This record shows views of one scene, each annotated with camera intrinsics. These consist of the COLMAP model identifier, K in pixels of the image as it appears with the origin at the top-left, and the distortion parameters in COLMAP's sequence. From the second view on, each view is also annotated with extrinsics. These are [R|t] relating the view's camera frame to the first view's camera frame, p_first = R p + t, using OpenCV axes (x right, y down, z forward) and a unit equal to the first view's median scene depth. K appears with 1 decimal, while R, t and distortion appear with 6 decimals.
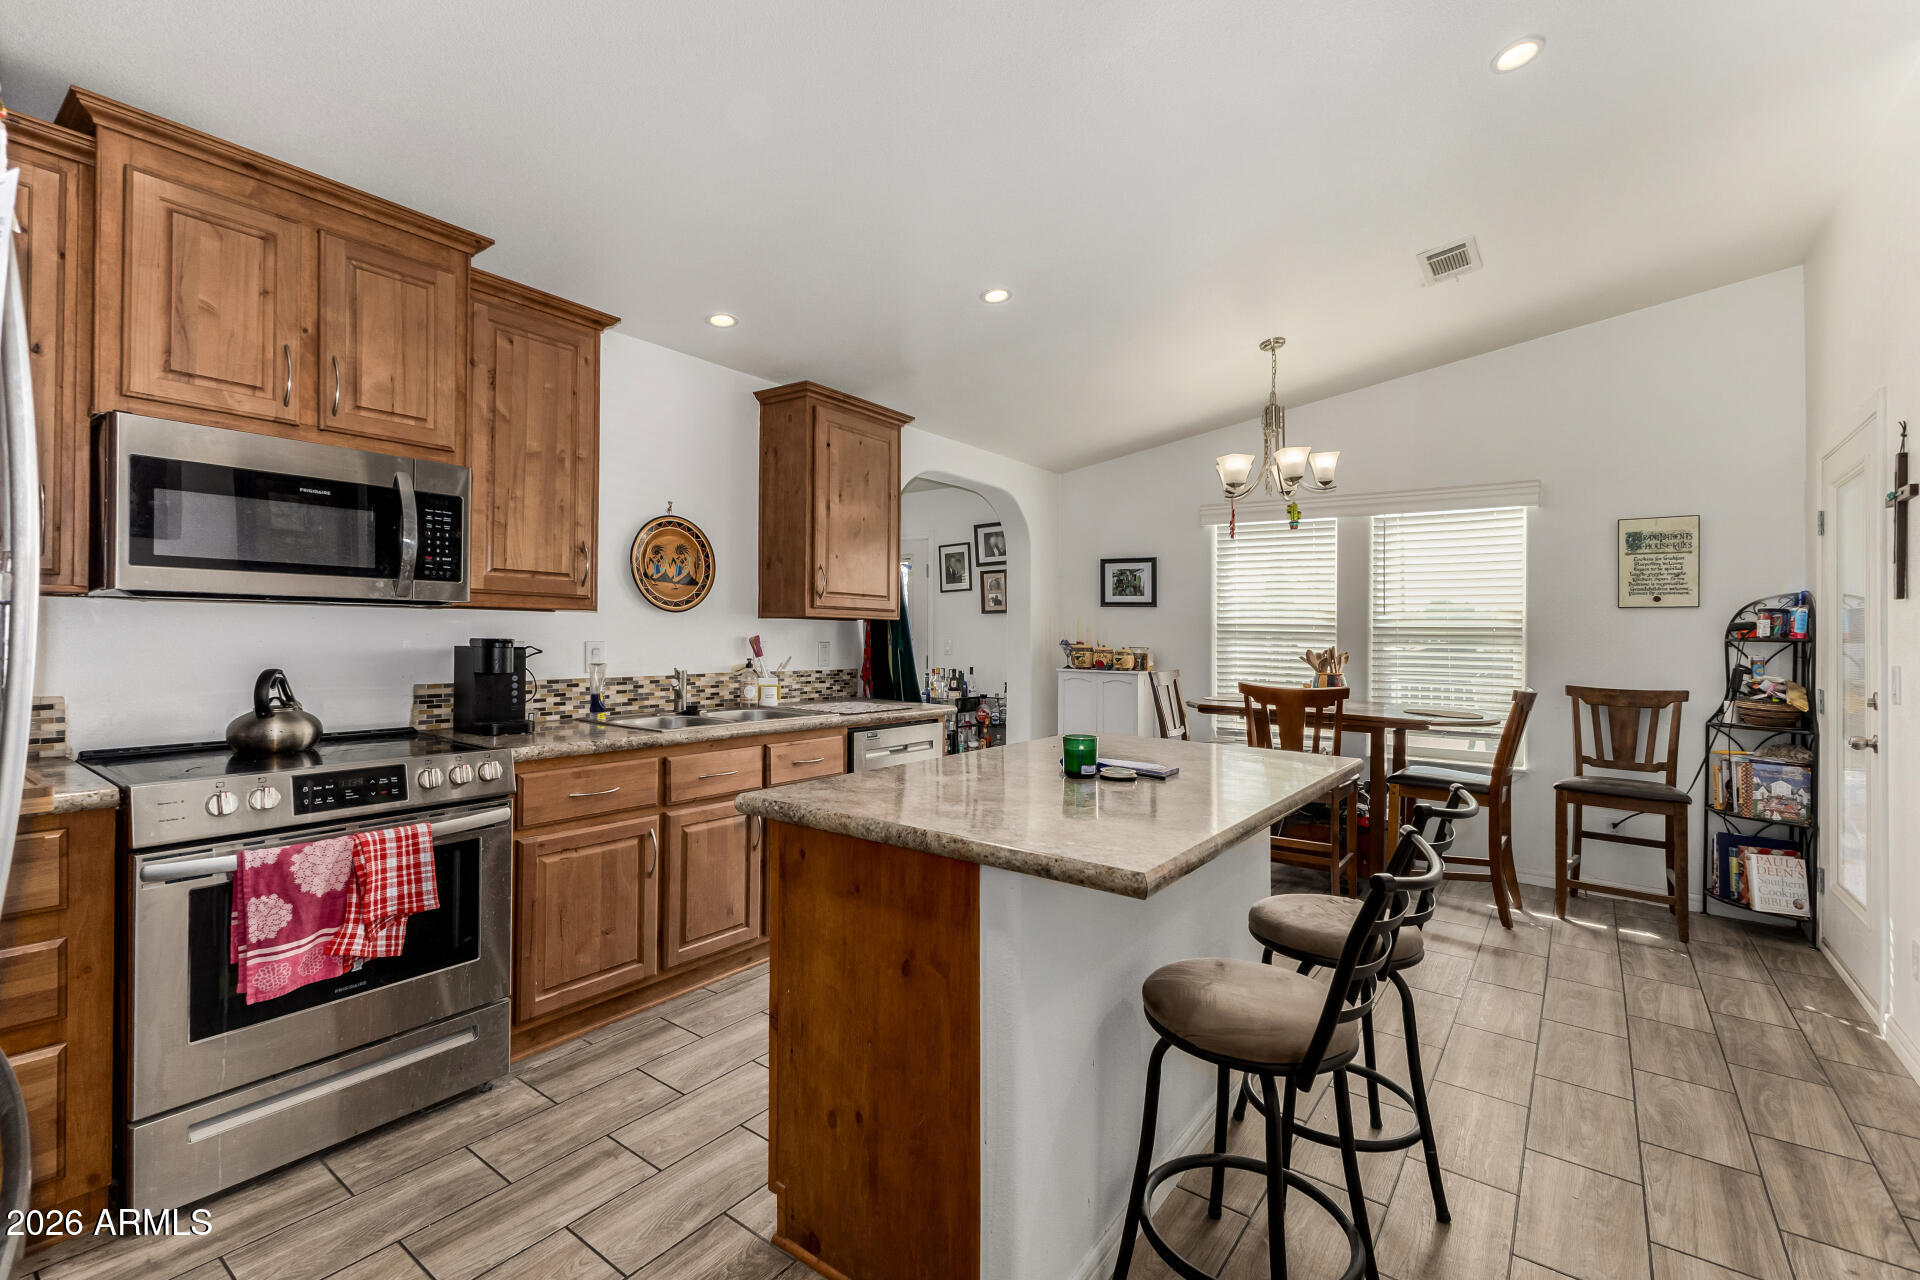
lens RADIAL K [[838.5, 0, 955.1], [0, 838.5, 632.0], [0, 0, 1]] dist [0.010755, -0.005393]
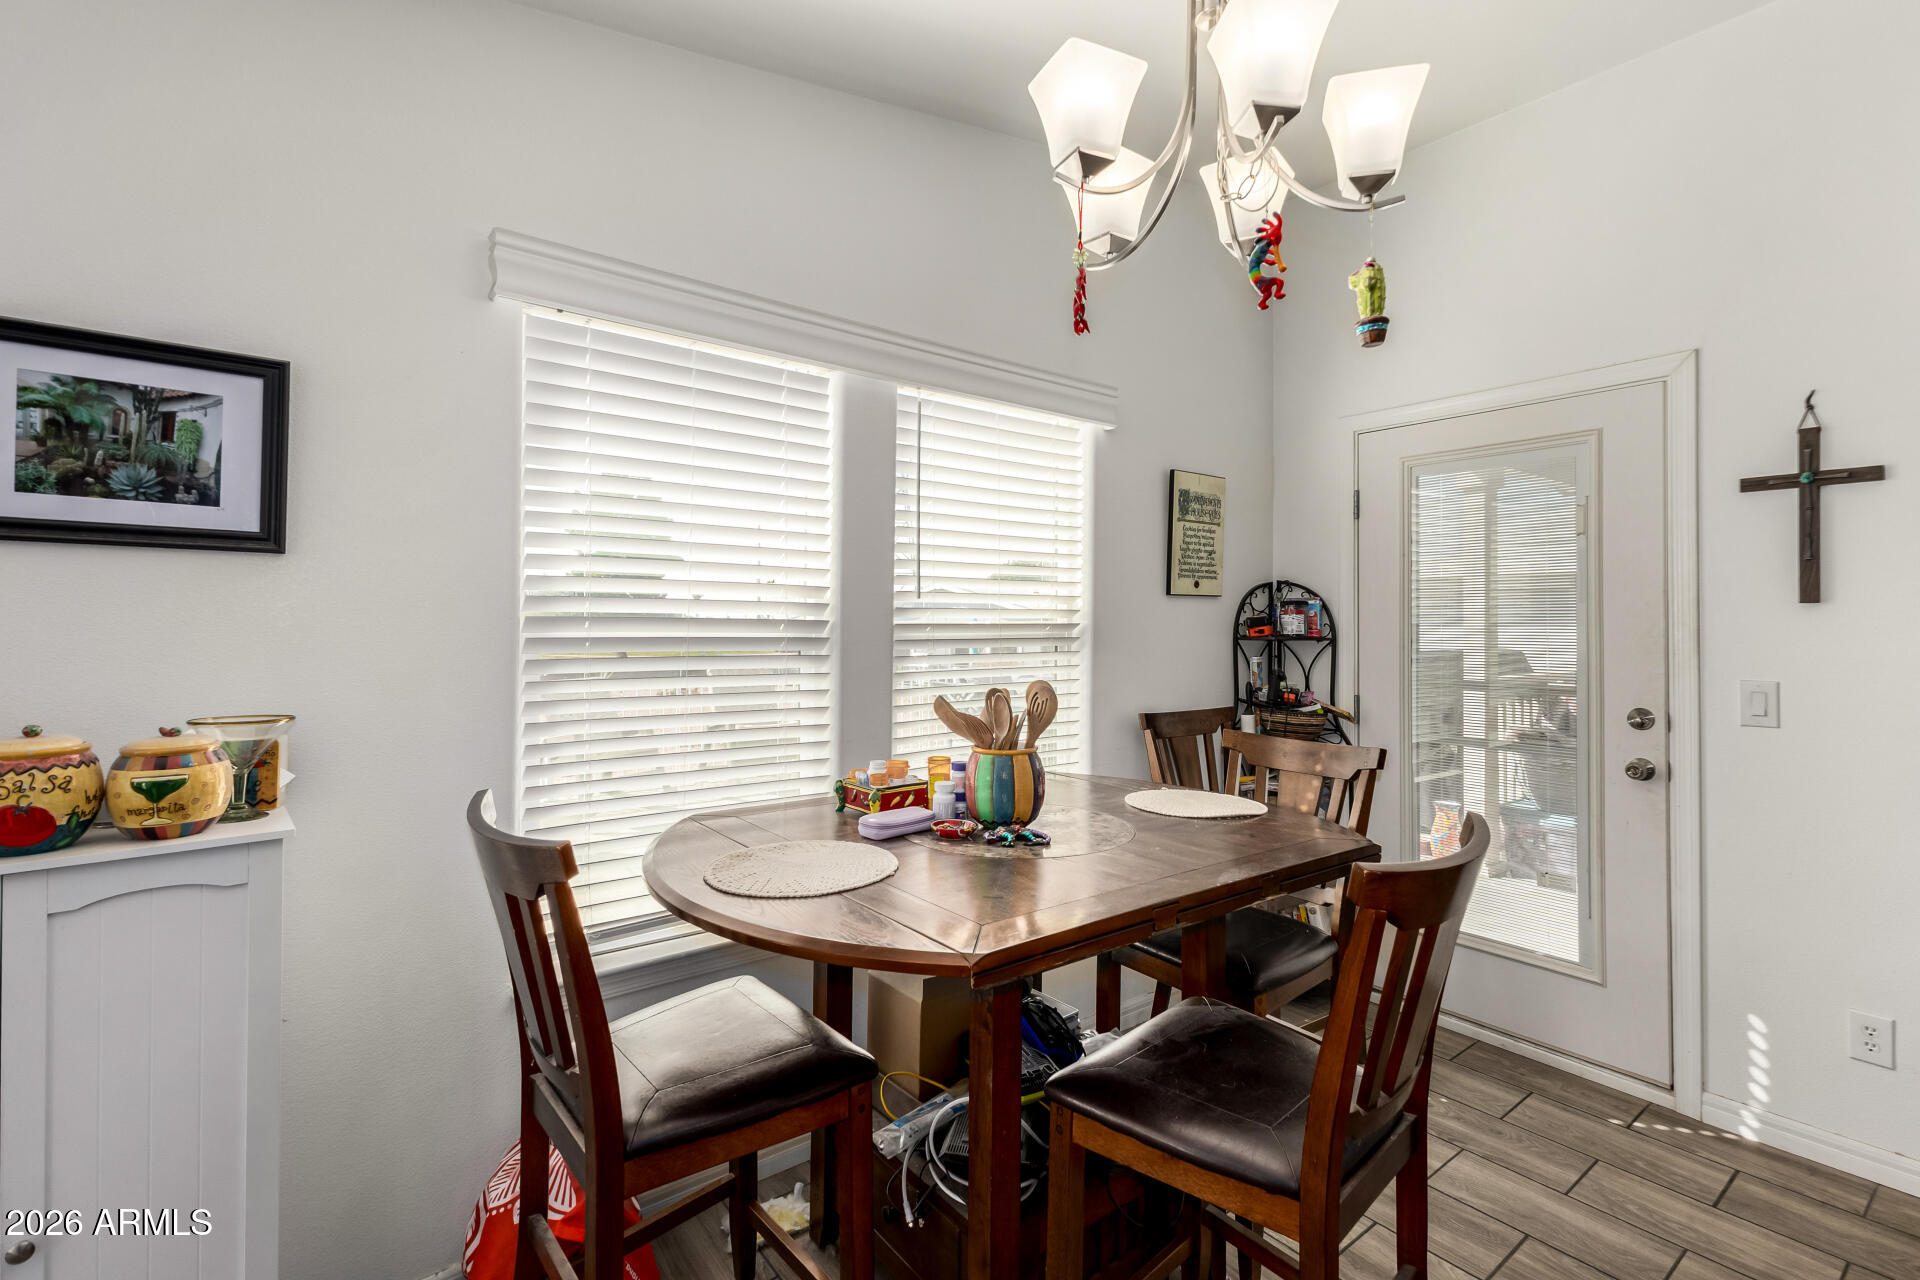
lens RADIAL K [[838.5, 0, 951.6], [0, 838.5, 628.7], [0, 0, 1]] dist [0.010755, -0.005393]
pose [[0.300963, -0.007721, 0.953605, 0.051105], [0.014119, 0.999894, 0.003640, -0.004733], [-0.953531, 0.012369, 0.301040, 0.706798]]
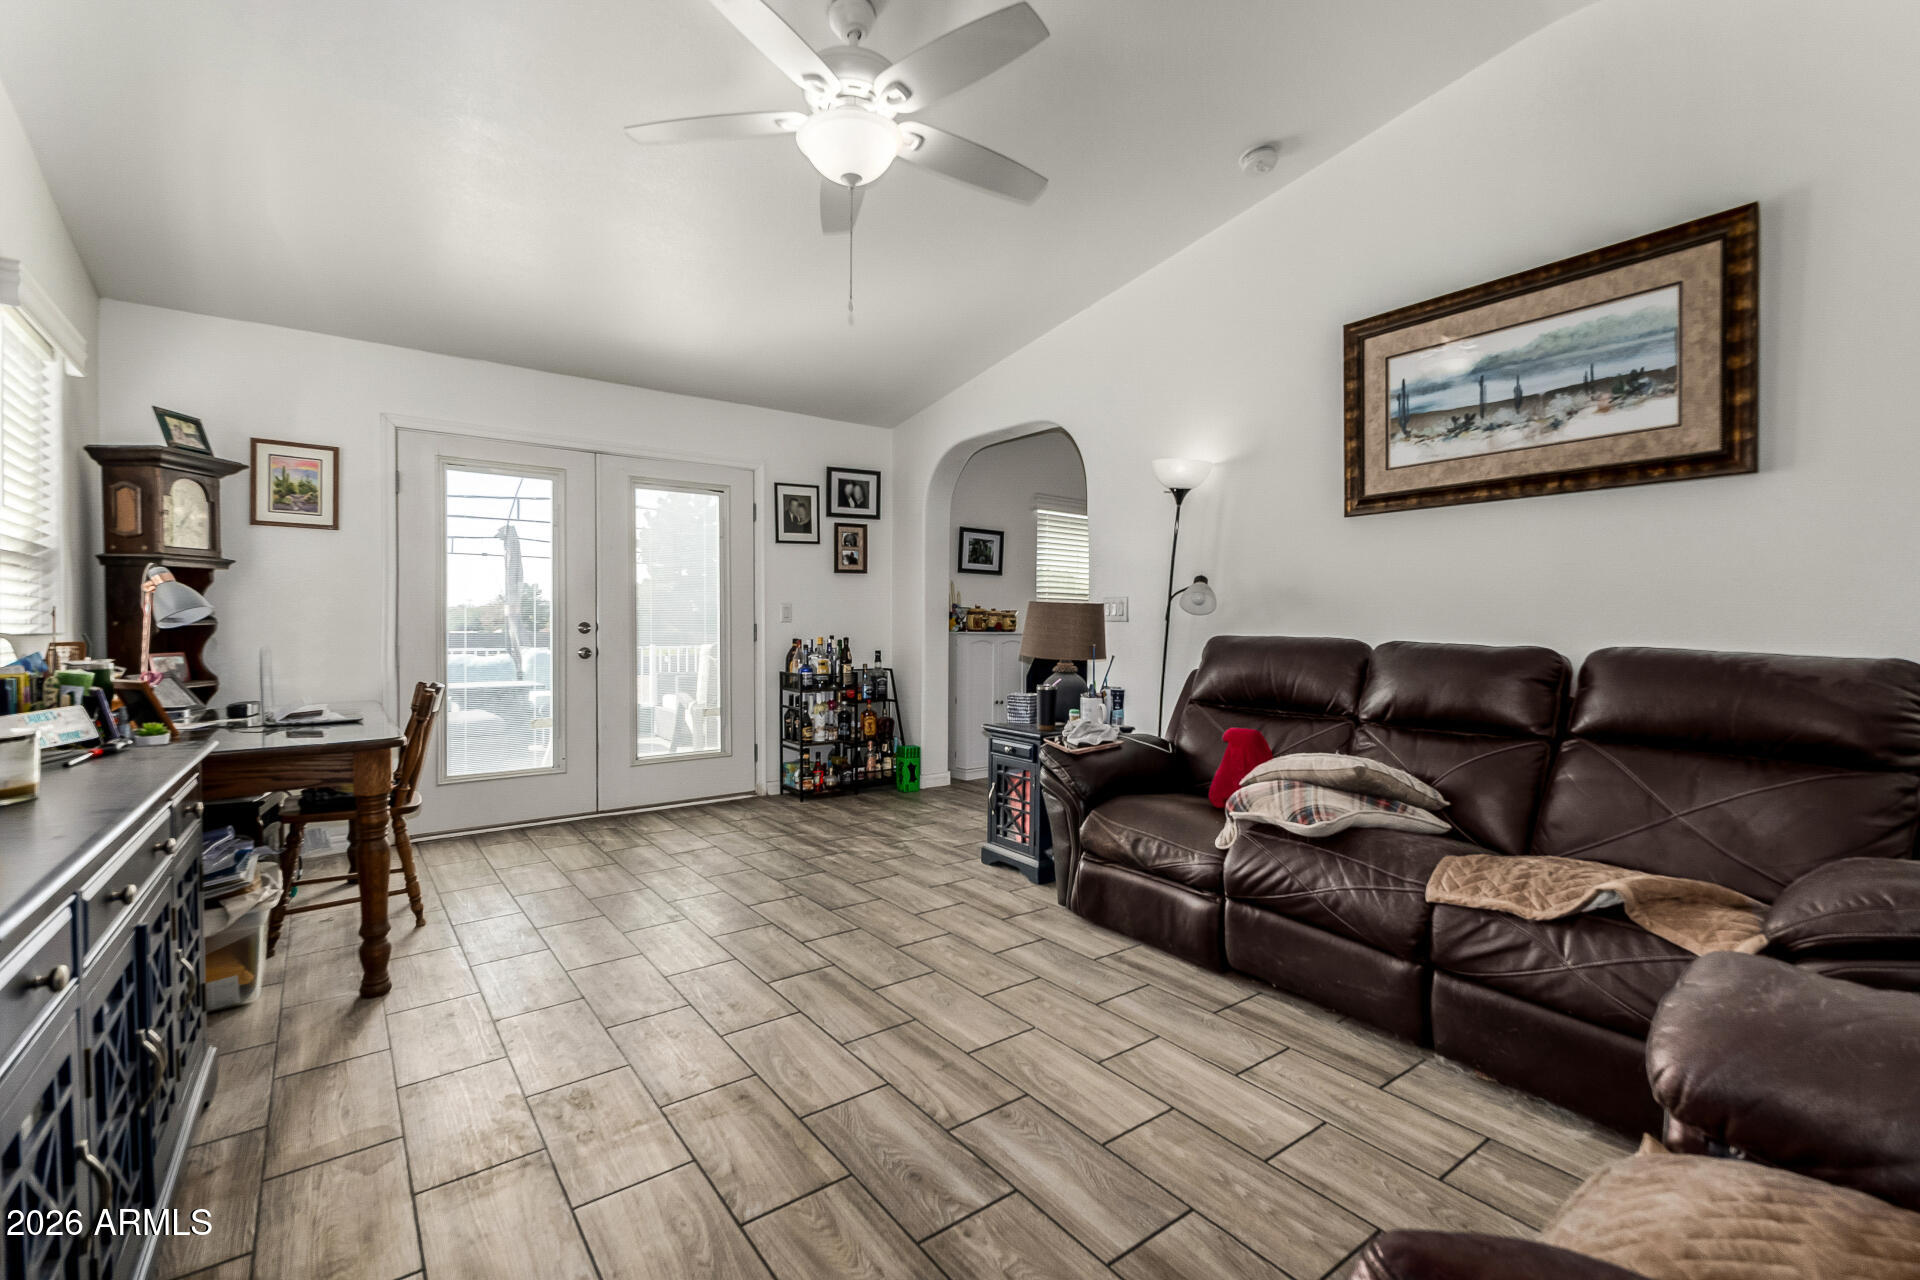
lens RADIAL K [[838.5, 0, 960.6], [0, 838.5, 639.7], [0, 0, 1]] dist [0.010755, -0.005393]
pose [[0.305042, -0.015741, 0.952209, -0.828082], [0.006244, 0.999875, 0.014529, 0.038678], [-0.952318, 0.001514, 0.305102, 0.692174]]
